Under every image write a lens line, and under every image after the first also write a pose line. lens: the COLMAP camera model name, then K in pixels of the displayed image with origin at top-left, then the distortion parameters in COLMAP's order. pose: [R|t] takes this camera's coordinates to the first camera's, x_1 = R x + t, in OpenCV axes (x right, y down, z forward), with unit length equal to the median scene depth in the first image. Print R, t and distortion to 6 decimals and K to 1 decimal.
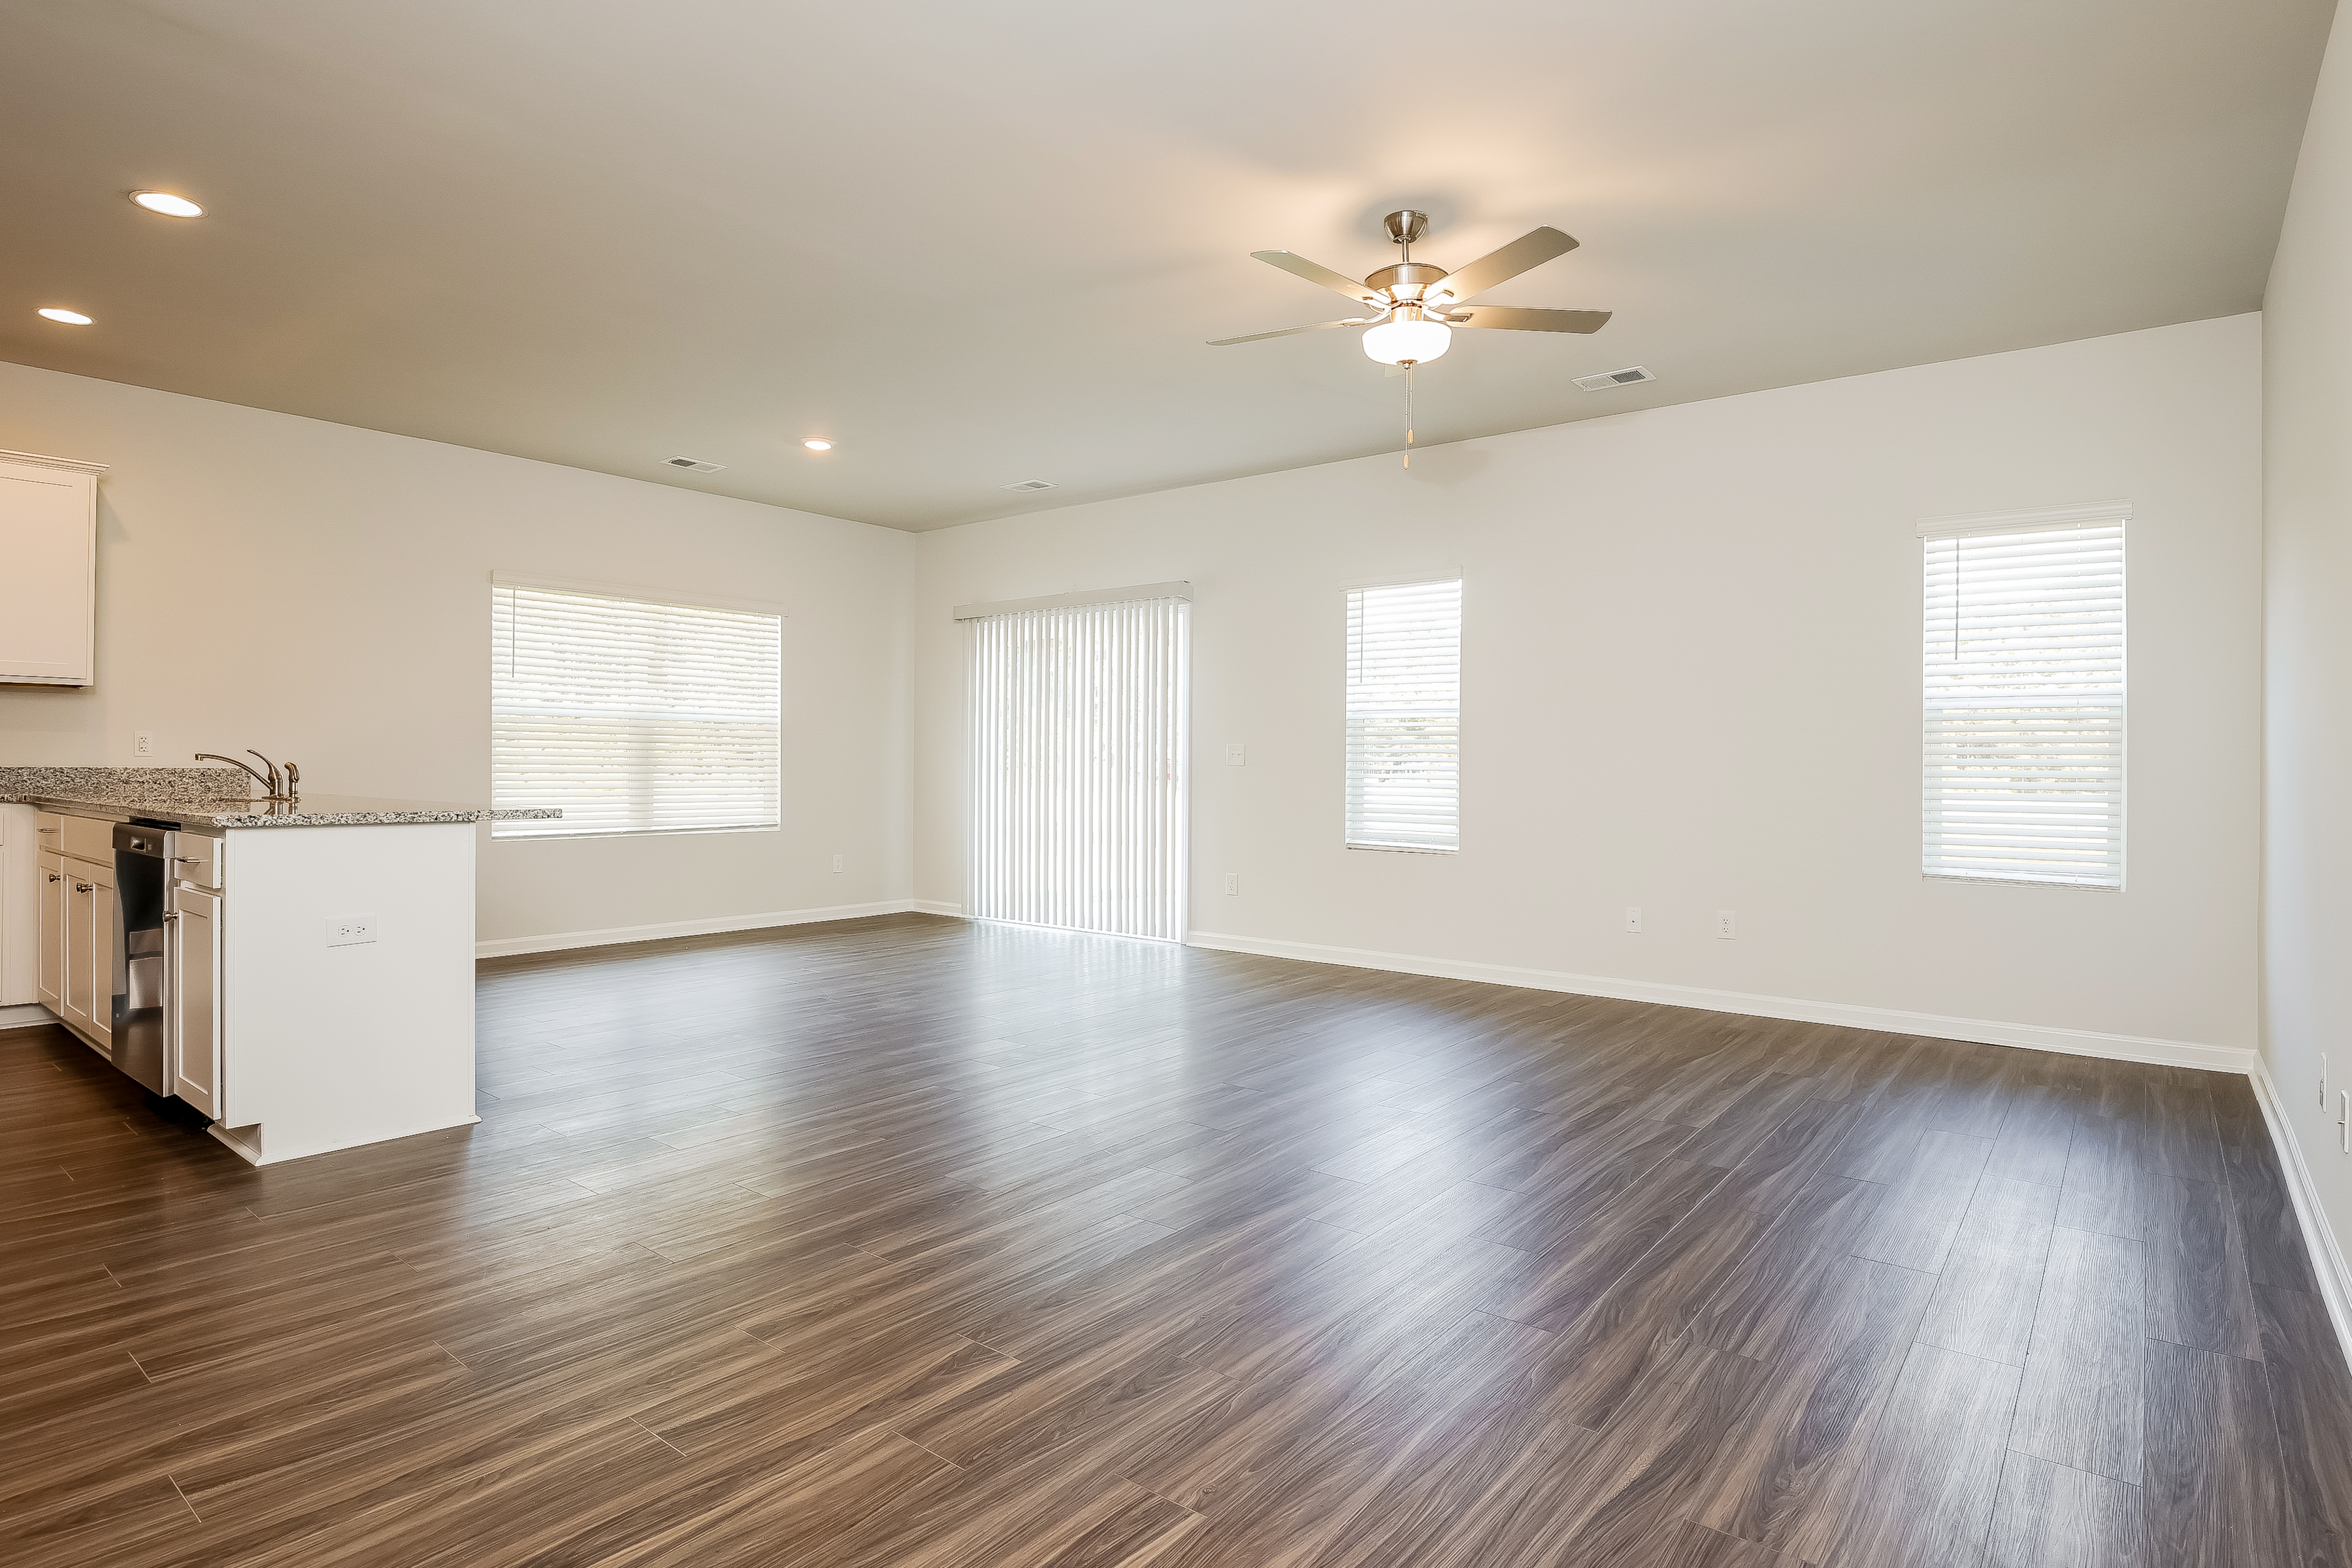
lens RADIAL K [[1197.5, 0, 1176.0], [0, 1197.5, 784.0], [0, 0, 1]] dist [-0.002746, -0.018159]
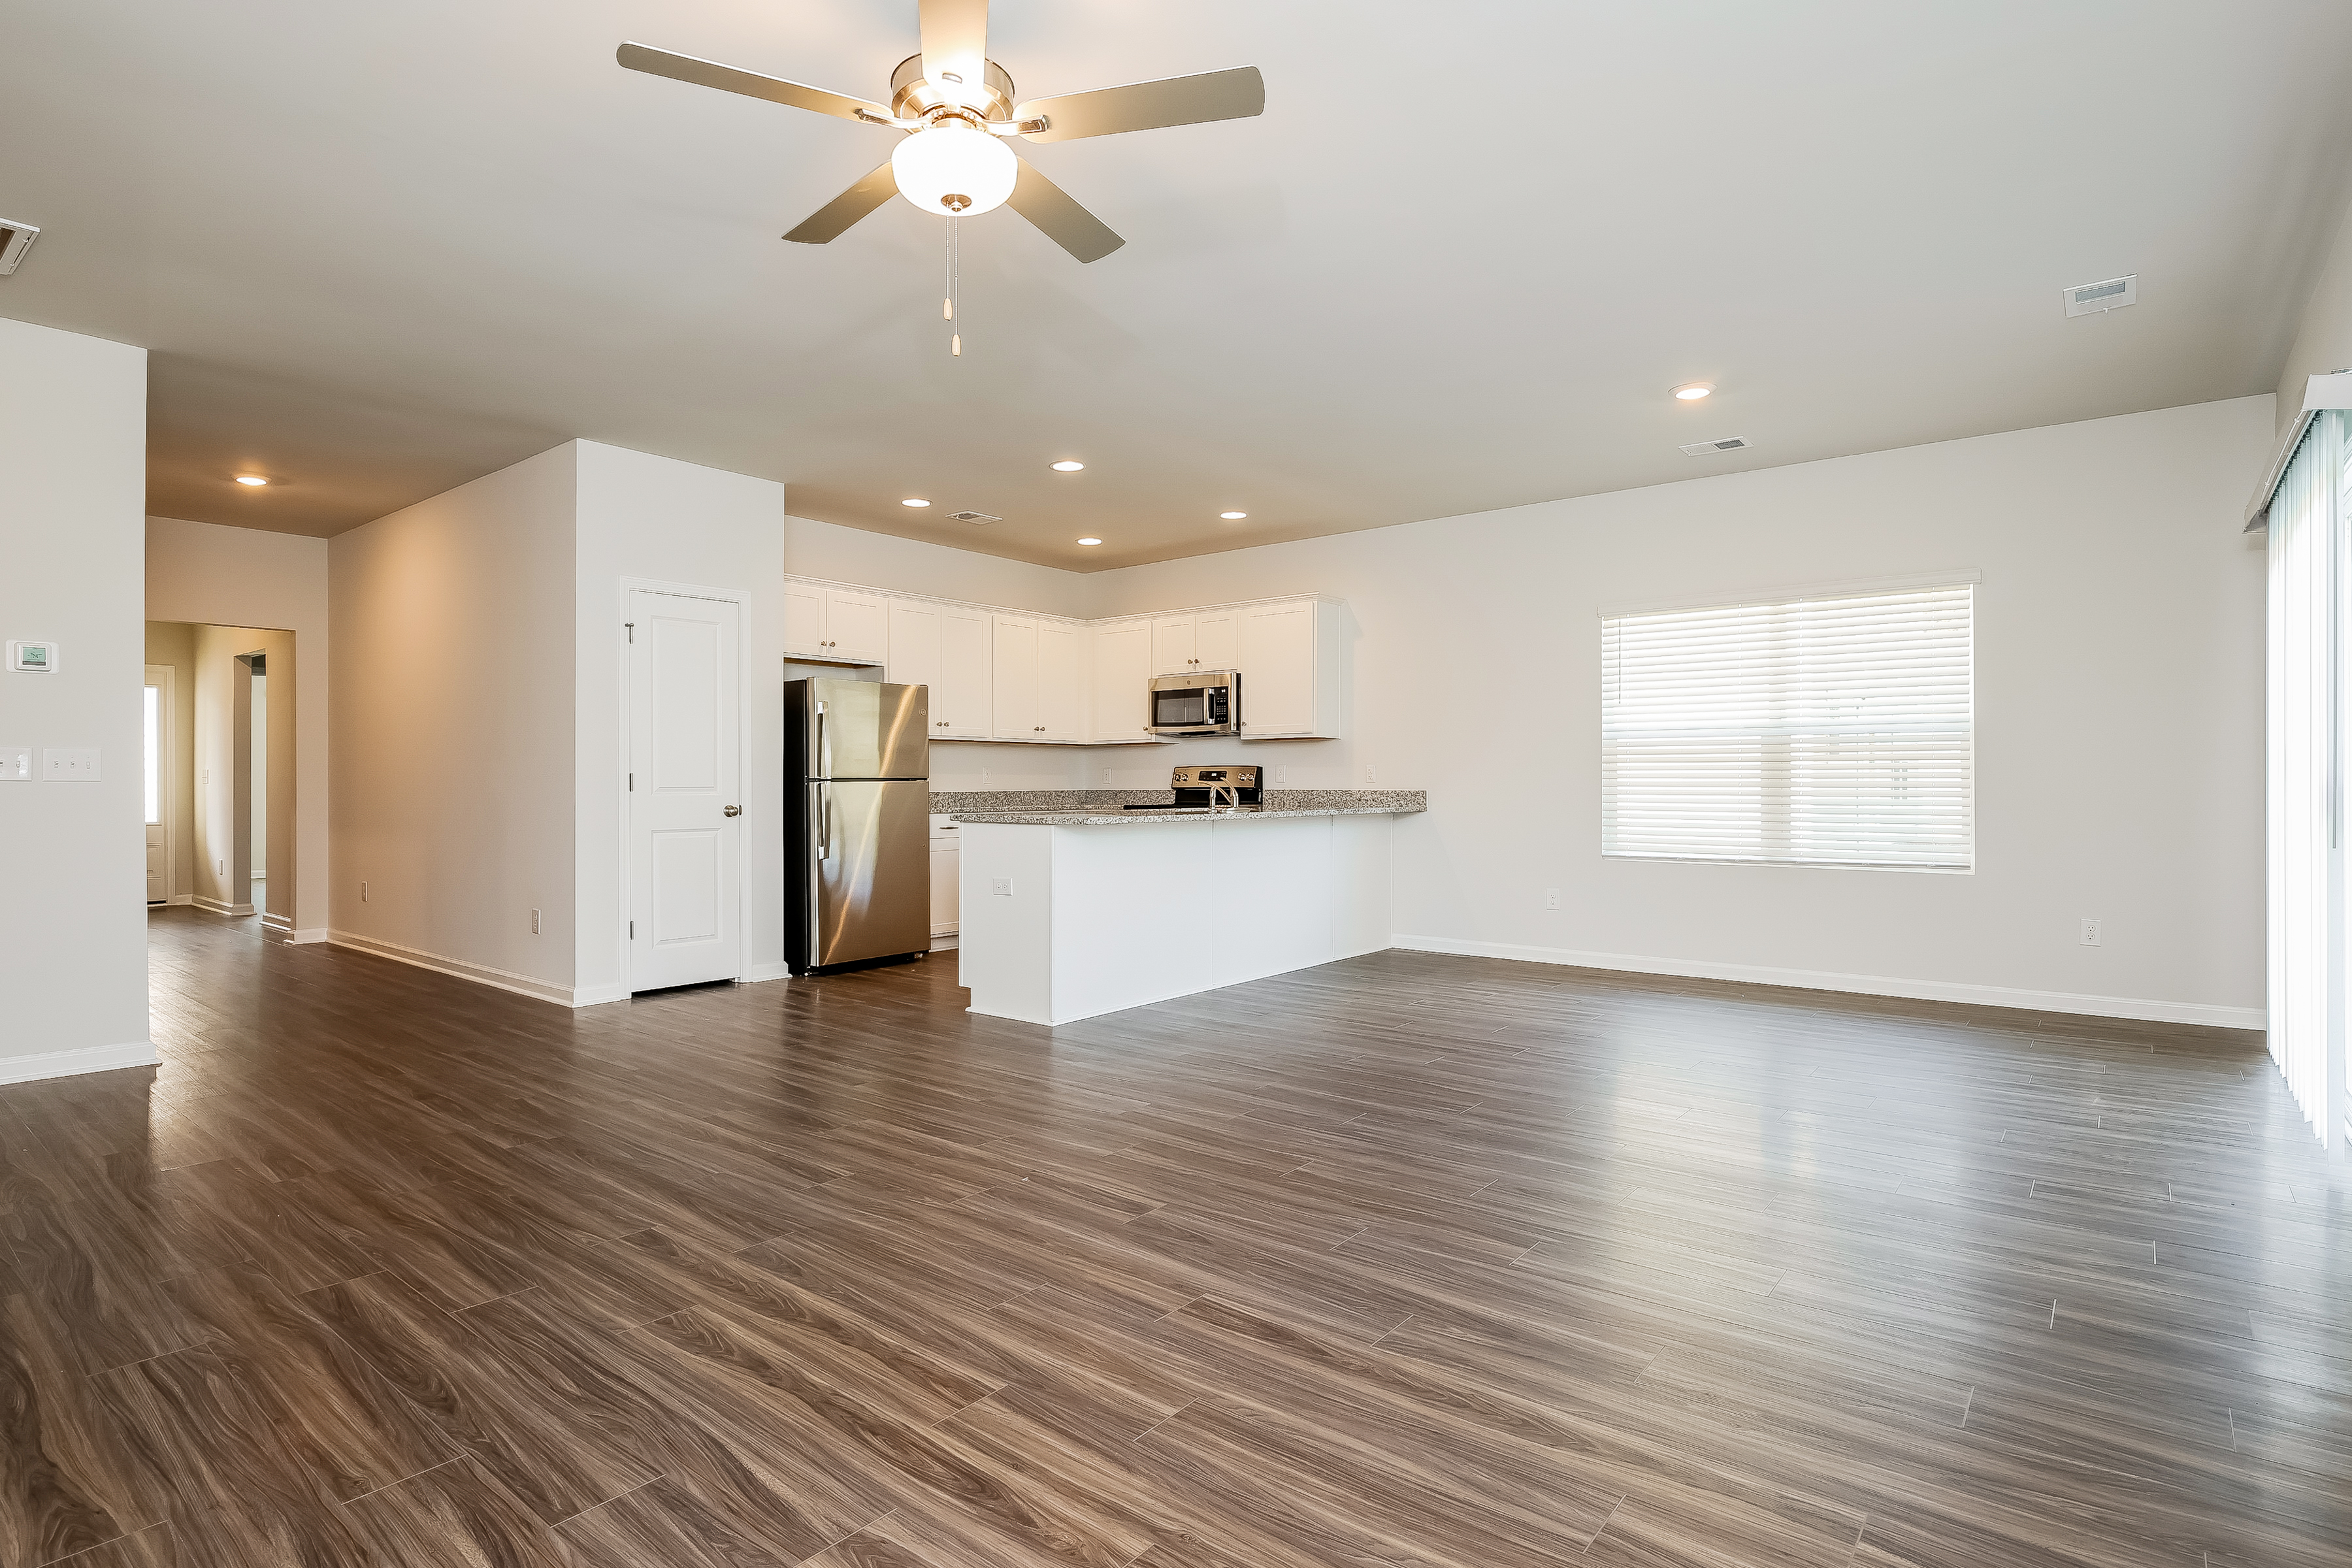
lens RADIAL K [[1192.3, 0, 1176.0], [0, 1192.3, 784.0], [0, 0, 1]] dist [-0.020777, -0.000073]
pose [[0.001875, -0.008473, -0.999962, 0.603442], [-0.014020, 0.999866, -0.008499, -0.005312], [0.999900, 0.014035, 0.001756, 0.772188]]
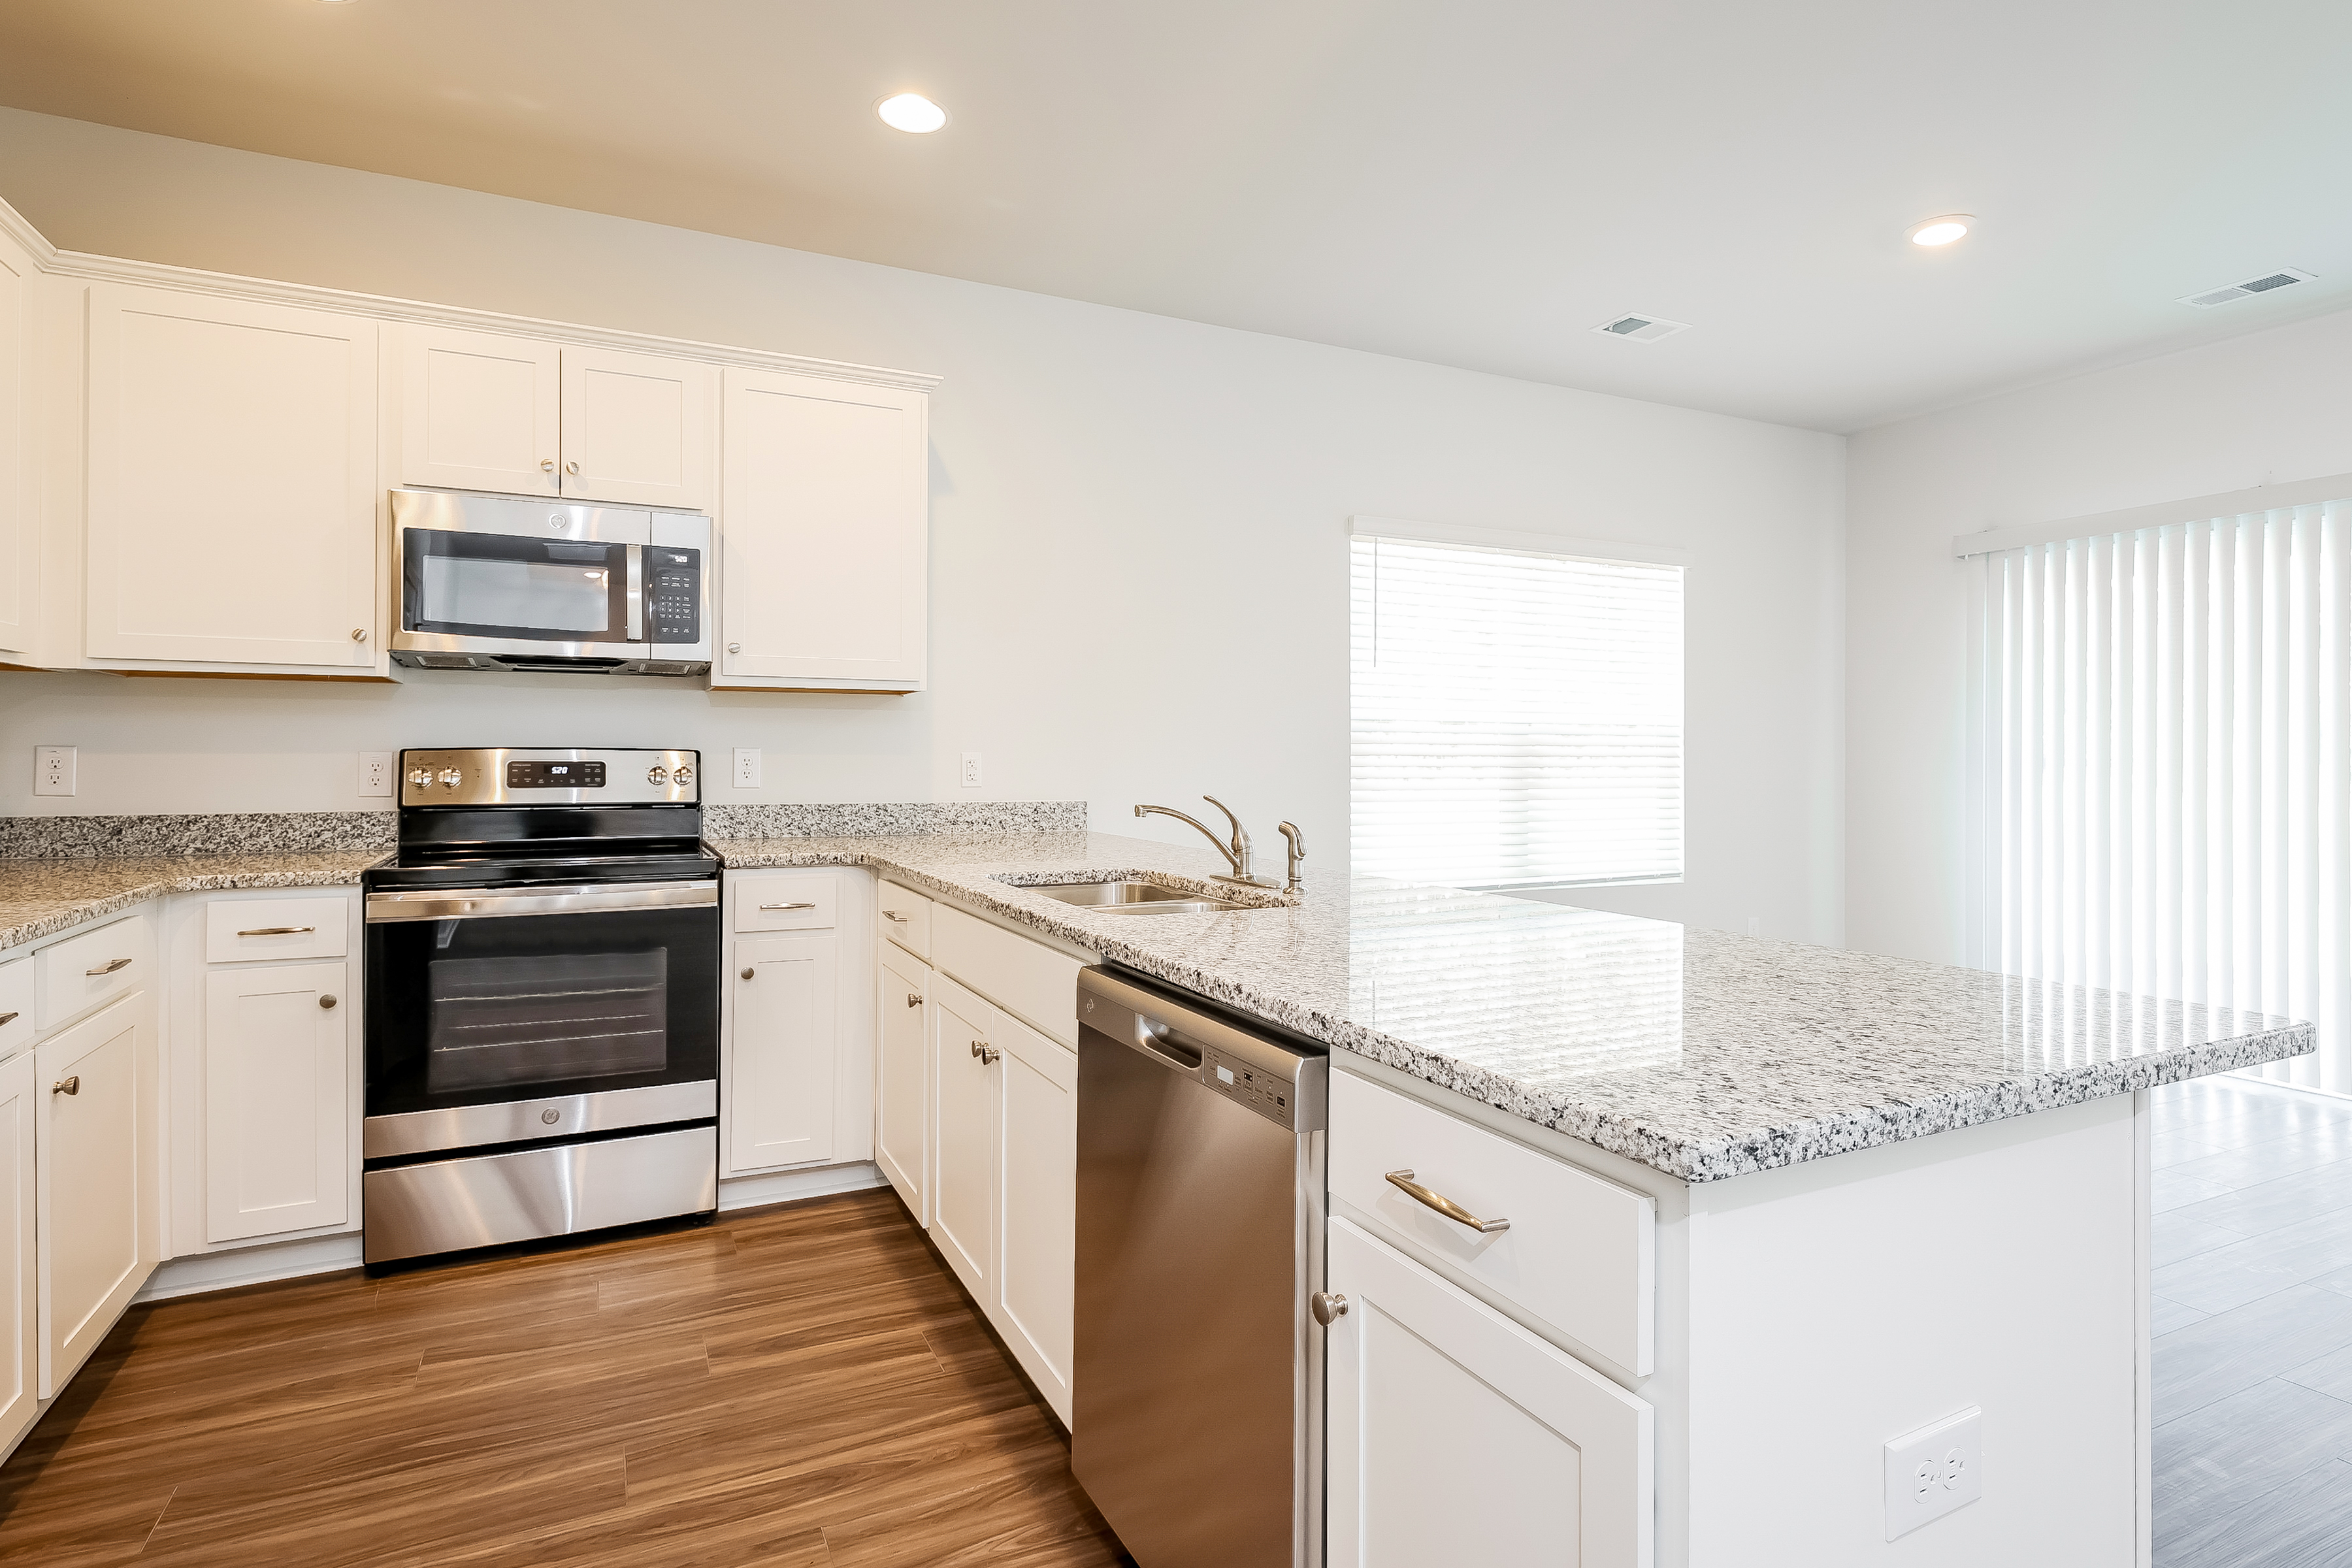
lens RADIAL K [[1202.6, 0, 1170.9], [0, 1202.6, 747.4], [0, 0, 1]] dist [0.036095, 0.000028]
pose [[0.900930, -0.006250, -0.433919, -0.447104], [-0.004150, 0.999727, -0.023015, -0.031616], [0.433944, 0.022536, 0.900658, 0.389293]]
